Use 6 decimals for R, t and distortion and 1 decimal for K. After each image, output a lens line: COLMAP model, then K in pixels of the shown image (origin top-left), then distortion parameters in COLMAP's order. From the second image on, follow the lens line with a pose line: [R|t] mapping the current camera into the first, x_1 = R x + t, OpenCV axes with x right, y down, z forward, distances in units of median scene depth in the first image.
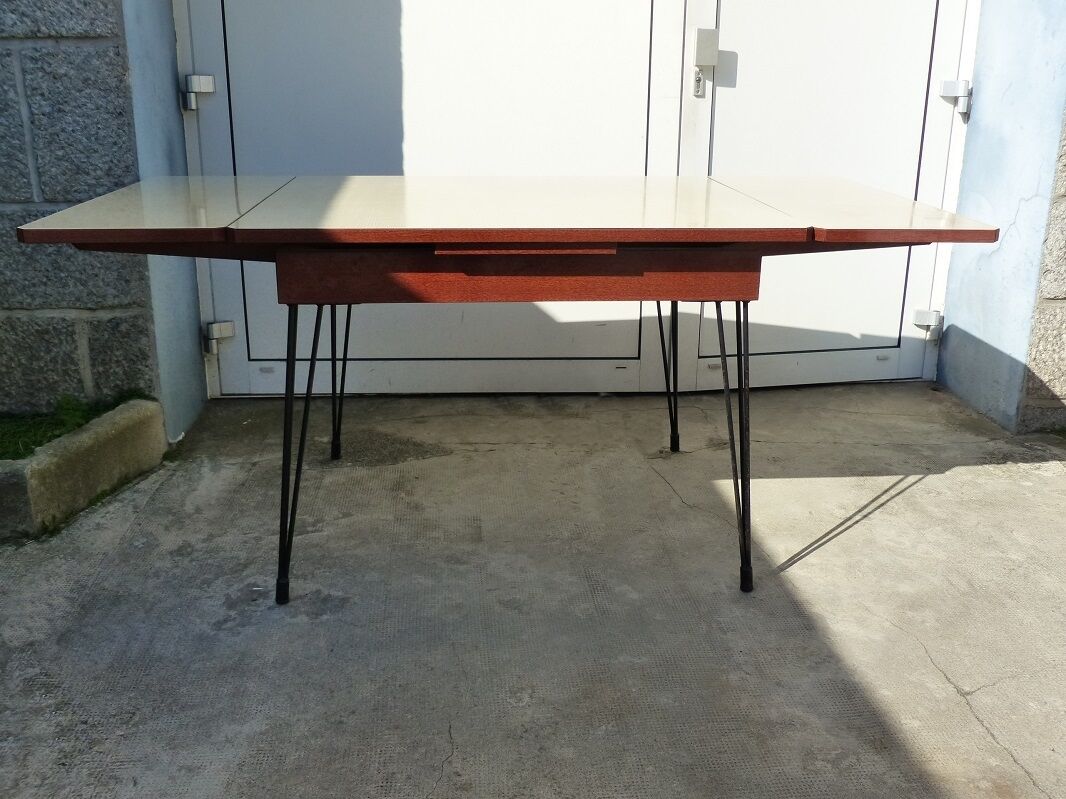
lens RADIAL K [[1021.8, 0, 533.0], [0, 1021.8, 399.5], [0, 0, 1]] dist [-0.017981, -0.014740]
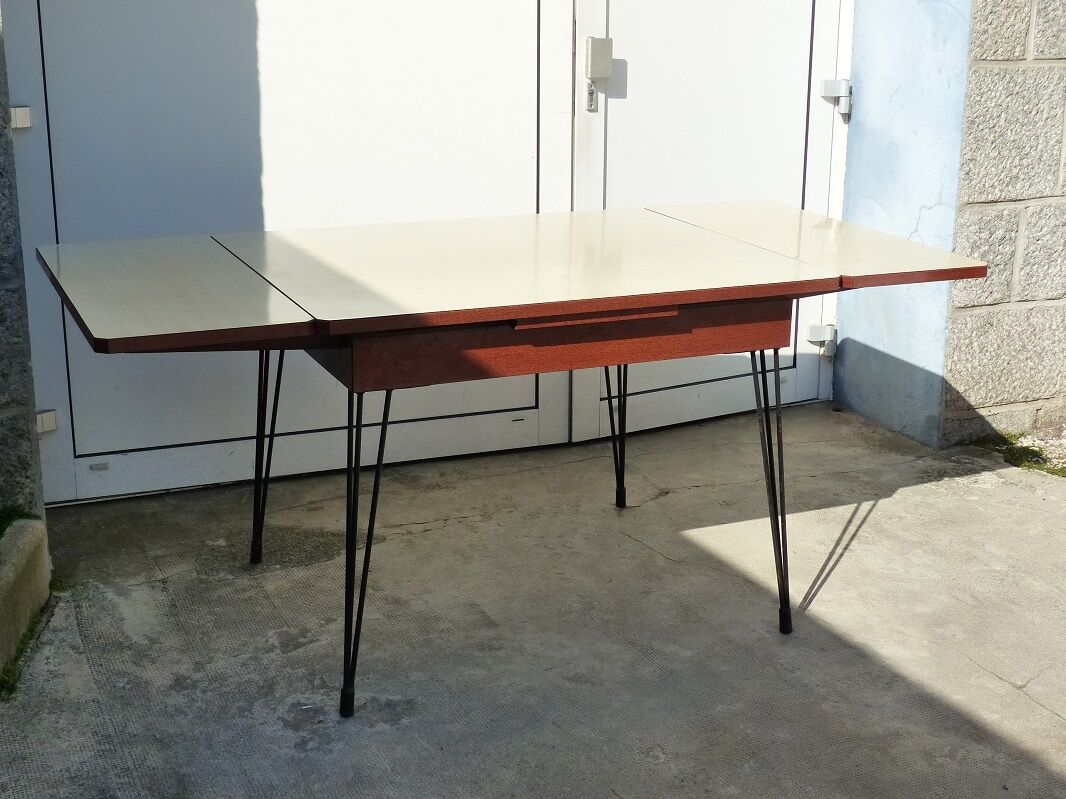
lens RADIAL K [[1565.1, 0, 533.0], [0, 1565.1, 399.5], [0, 0, 1]] dist [0.035722, -0.144205]
pose [[0.941079, -0.093177, 0.325097, -0.399551], [0.102949, 0.994602, -0.012945, -0.036384], [-0.322136, 0.045651, 0.945592, -0.305700]]
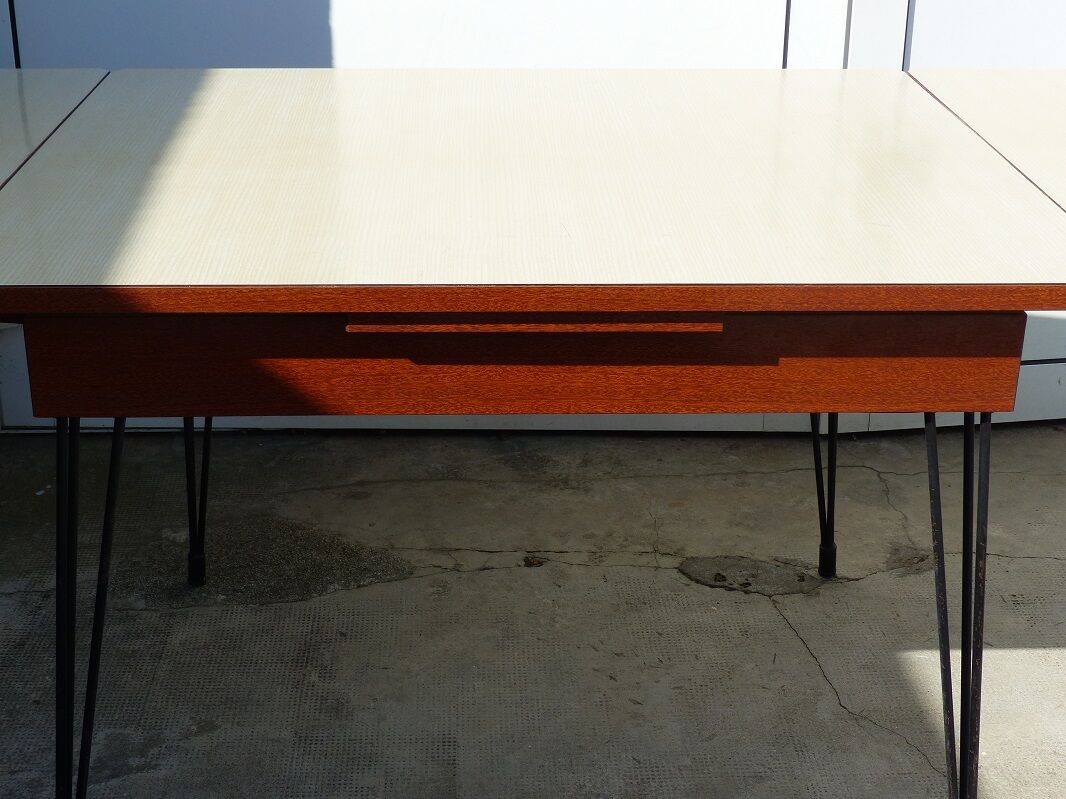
lens RADIAL K [[1643.4, 0, 533.0], [0, 1643.4, 399.5], [0, 0, 1]] dist [-0.014338, -0.005369]
pose [[0.999302, 0.016071, -0.033720, 0.013015], [-0.012992, 0.995892, 0.089612, -0.124223], [0.035021, -0.089112, 0.995406, 0.154635]]
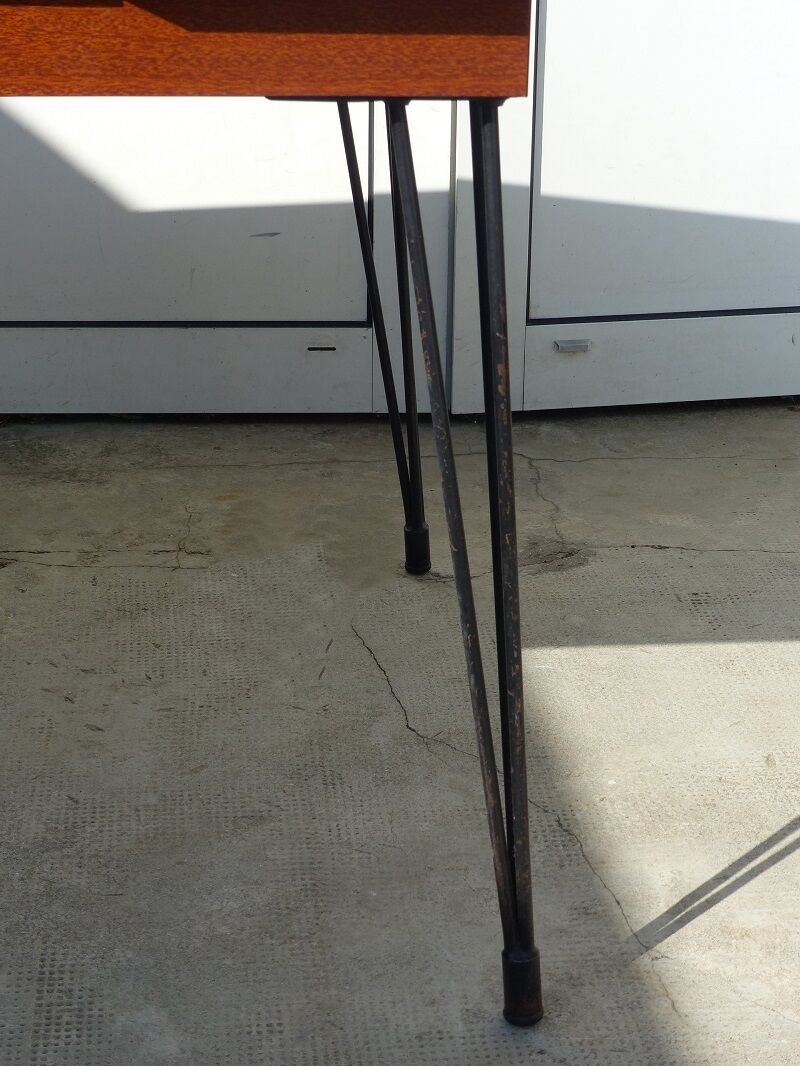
lens RADIAL K [[2052.4, 0, 400.0], [0, 2052.4, 533.0], [0, 0, 1]] dist [-0.000524, -0.166902]
pose [[0.999938, 0.001127, 0.011042, 0.129376], [-0.001638, 0.998922, 0.046390, 0.001976], [-0.010978, -0.046405, 0.998862, 0.288437]]
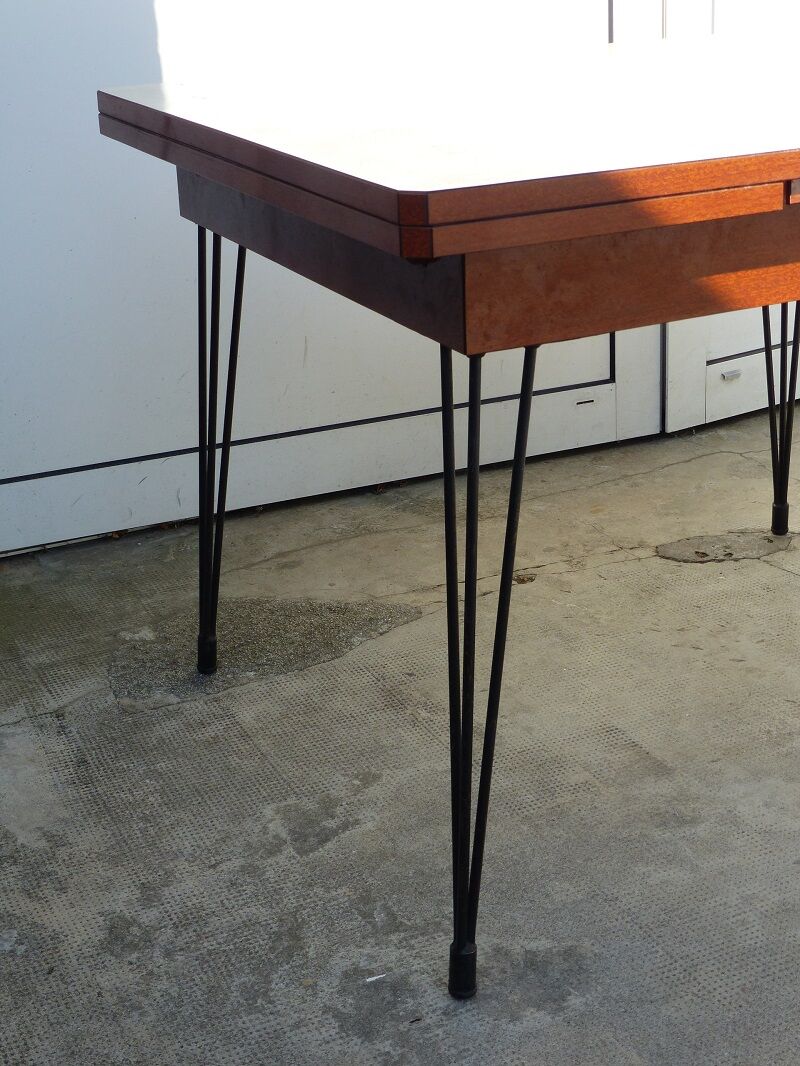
lens RADIAL K [[1694.0, 0, 420.0], [0, 1694.0, 529.1], [0, 0, 1]] dist [-0.018960, 0.072405]
pose [[0.928870, -0.170793, 0.328681, -0.368800], [0.155418, 0.985170, 0.072706, -0.052965], [-0.336224, -0.016451, 0.941638, 0.216116]]
